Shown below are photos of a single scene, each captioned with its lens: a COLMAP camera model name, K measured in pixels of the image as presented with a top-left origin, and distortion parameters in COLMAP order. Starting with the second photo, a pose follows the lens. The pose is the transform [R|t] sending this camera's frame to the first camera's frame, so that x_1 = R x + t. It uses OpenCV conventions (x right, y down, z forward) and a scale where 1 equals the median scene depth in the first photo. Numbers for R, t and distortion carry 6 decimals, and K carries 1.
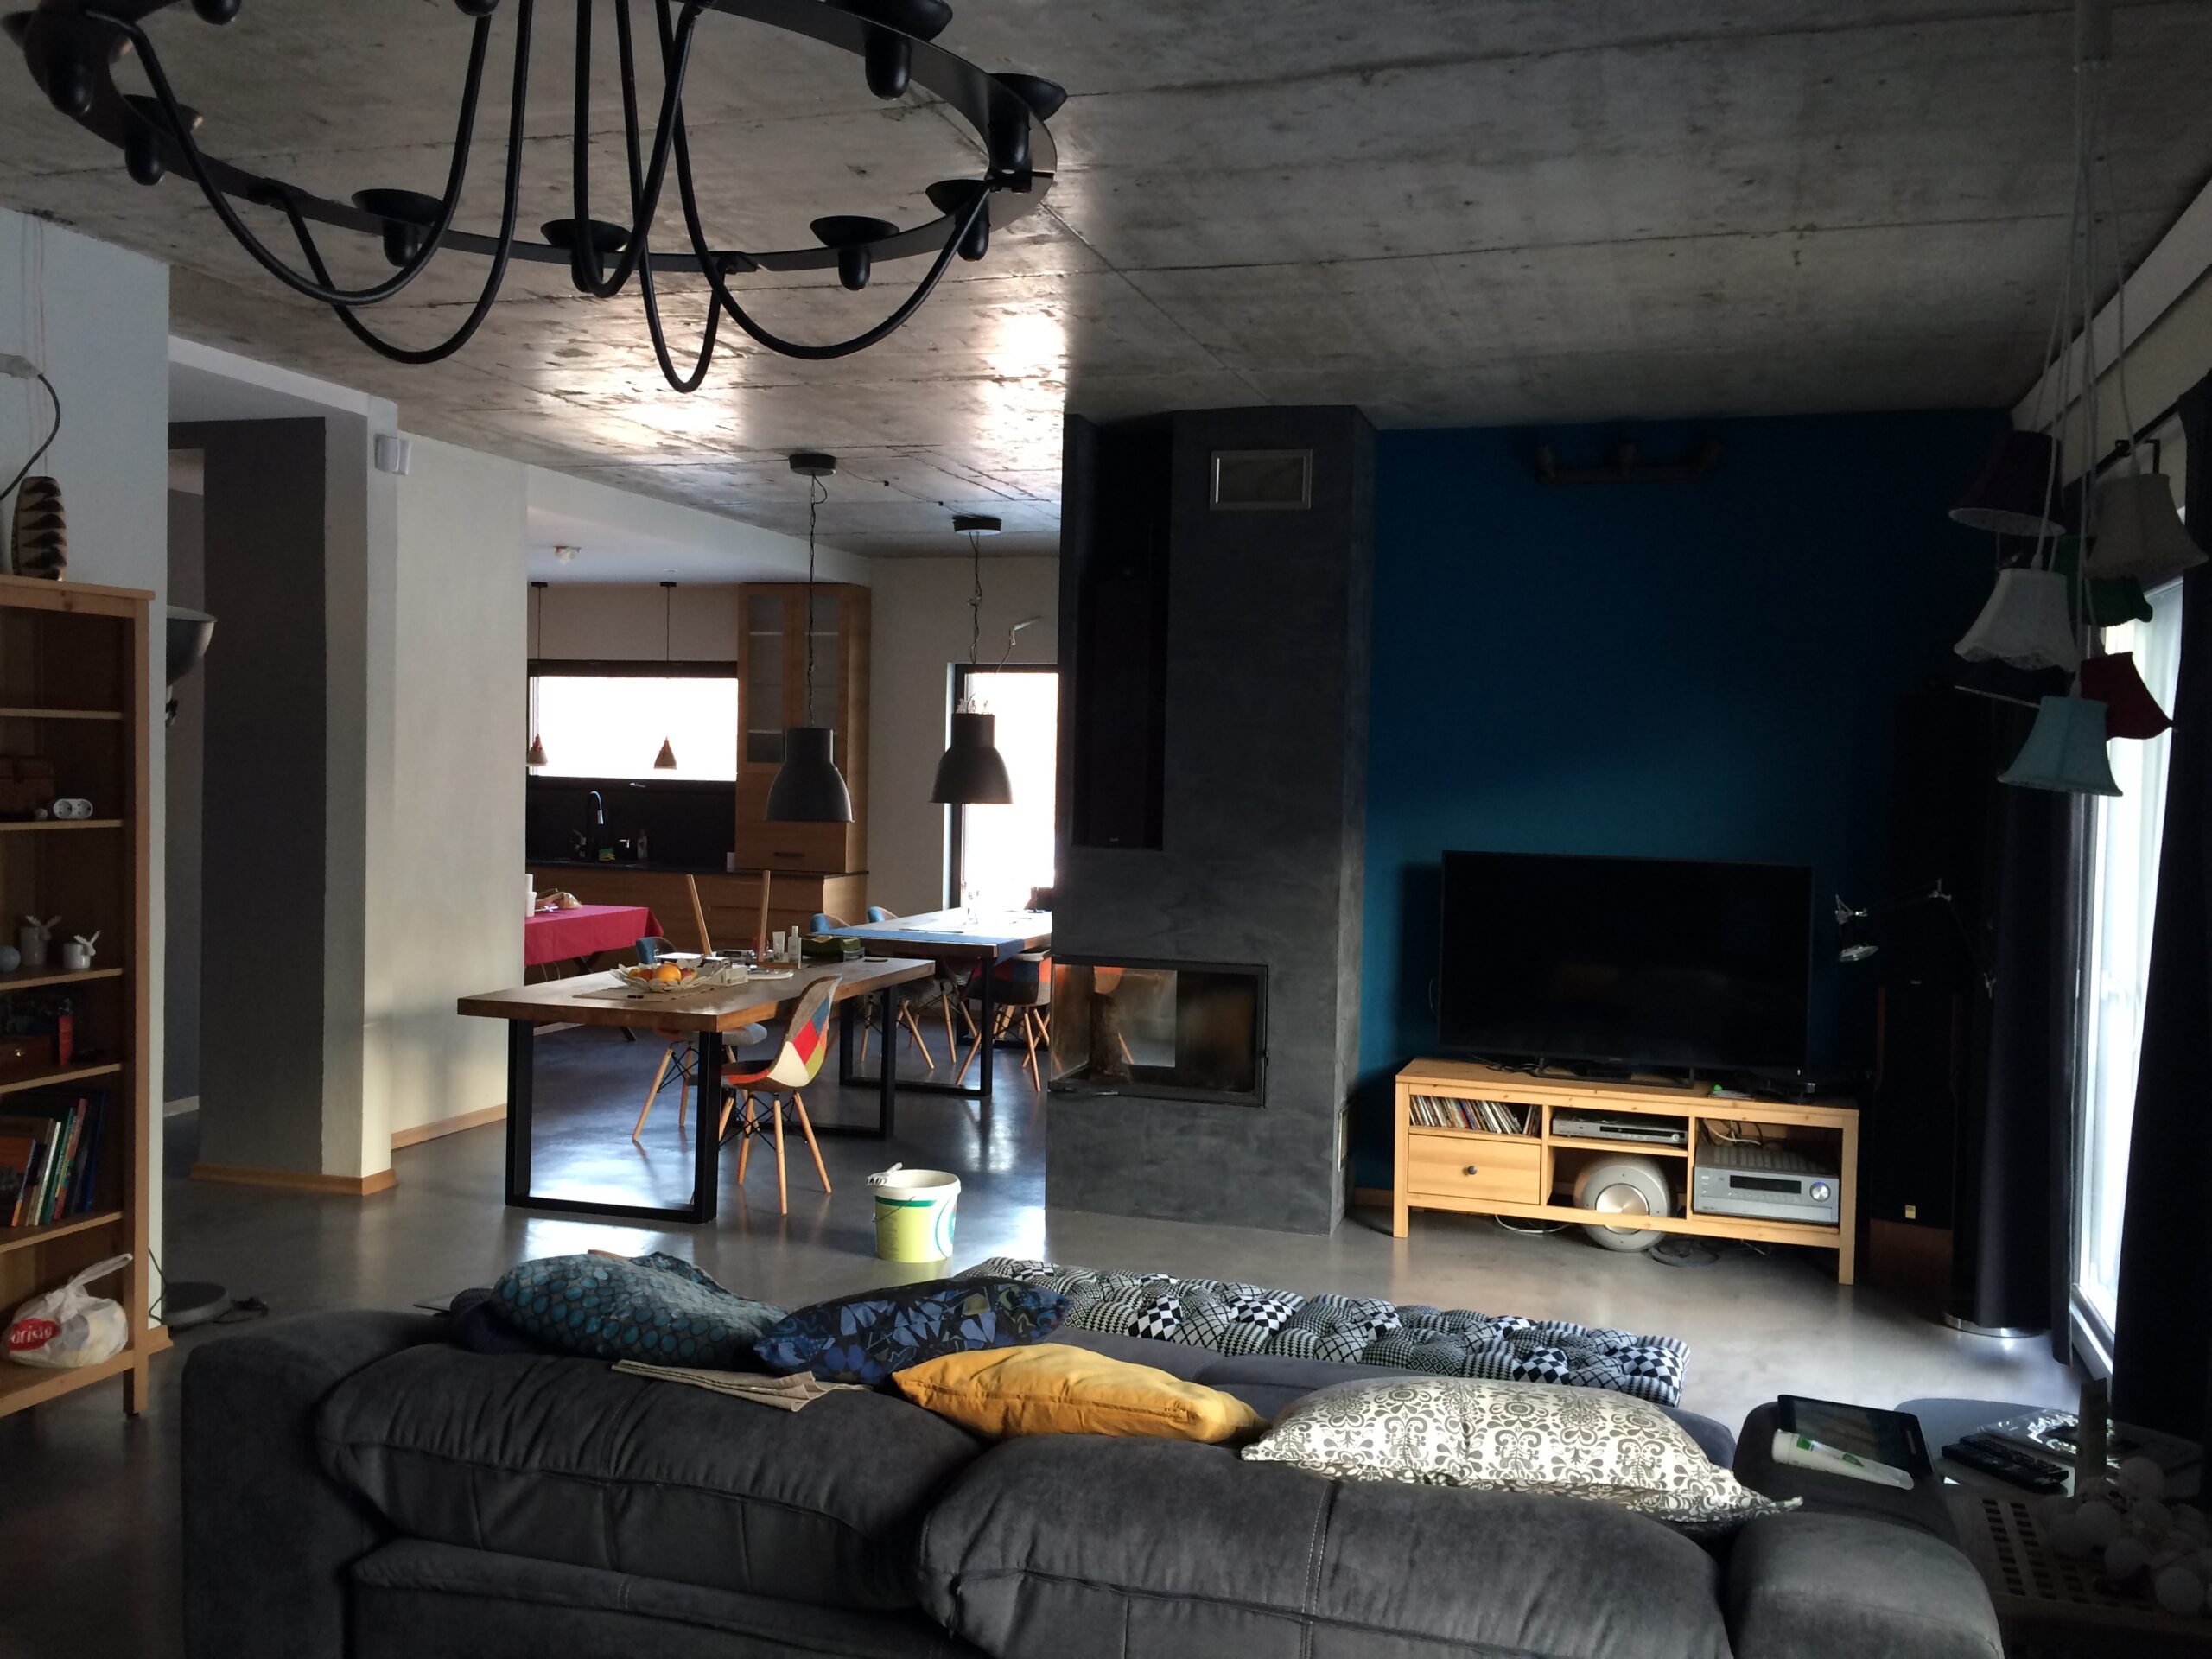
lens RADIAL K [[1926.7, 0, 1113.9], [0, 1926.7, 857.6], [0, 0, 1]] dist [0.090031, -0.102131]
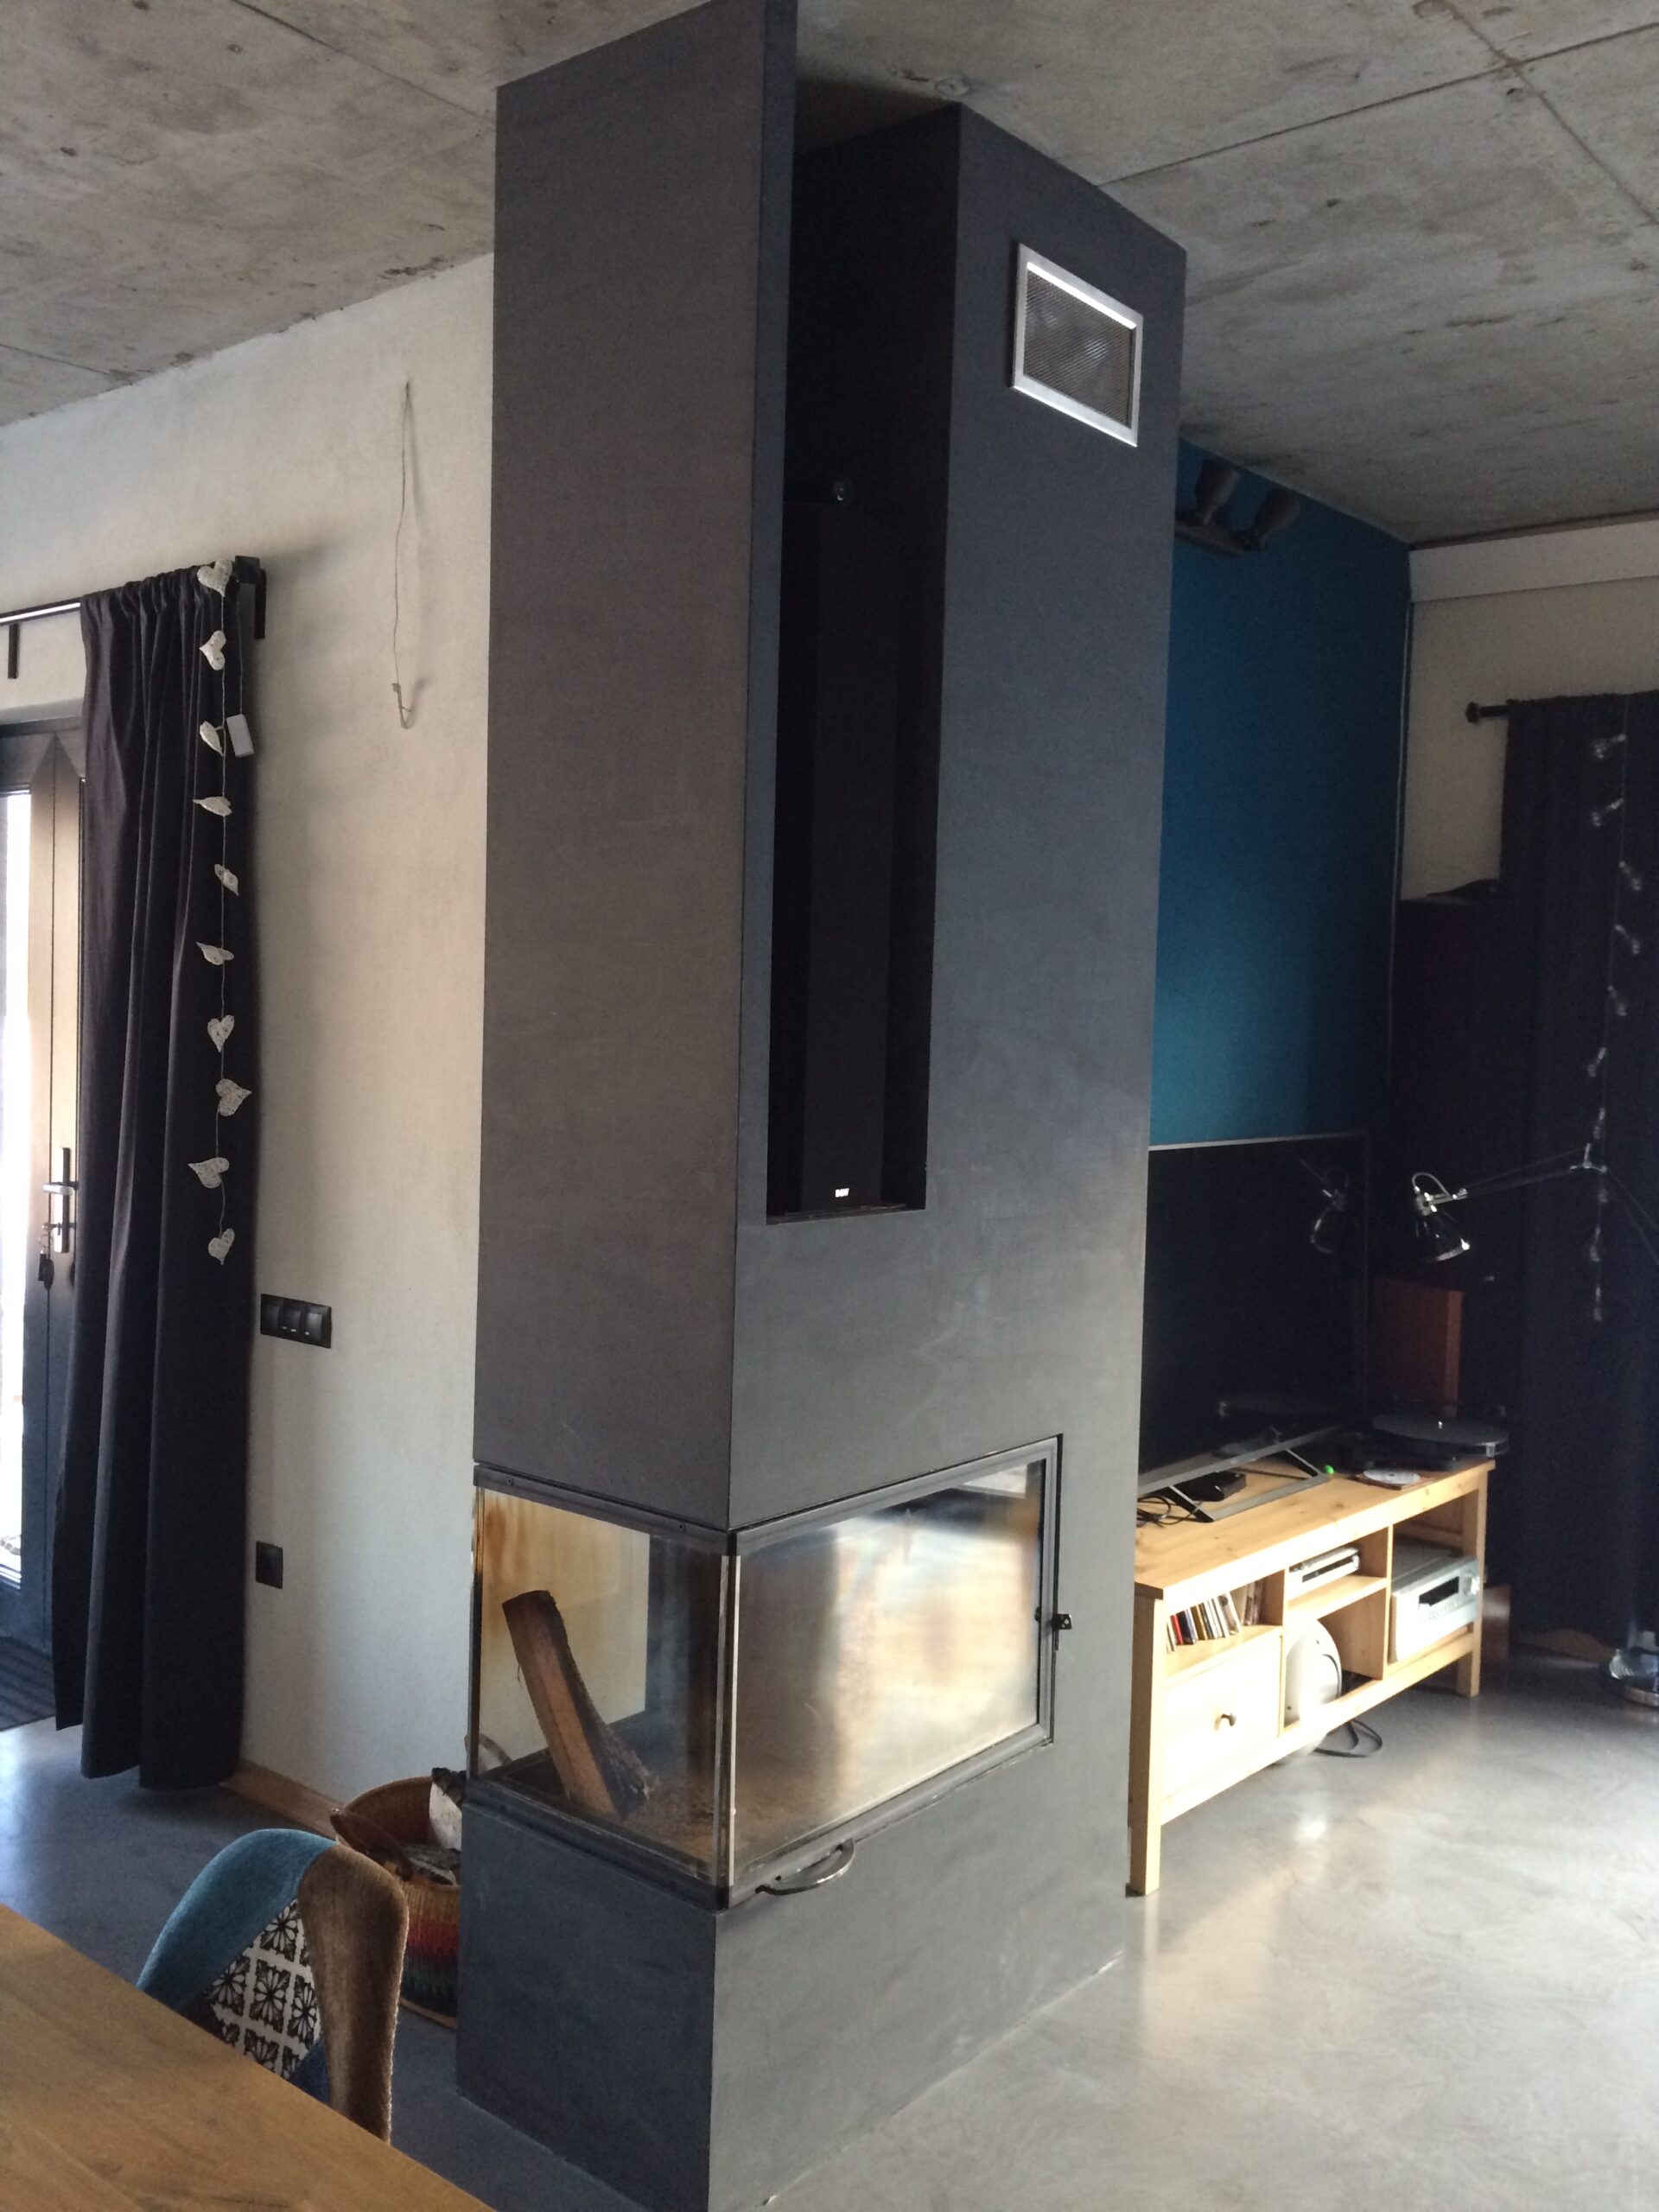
lens RADIAL K [[1926.7, 0, 829.5], [0, 1926.7, 1106.0], [0, 0, 1]] dist [0.090031, -0.102131]
pose [[0.363179, -0.060846, 0.929730, -0.380079], [0.023269, 0.998146, 0.056234, -0.051419], [-0.931429, 0.001211, 0.363922, 0.917647]]
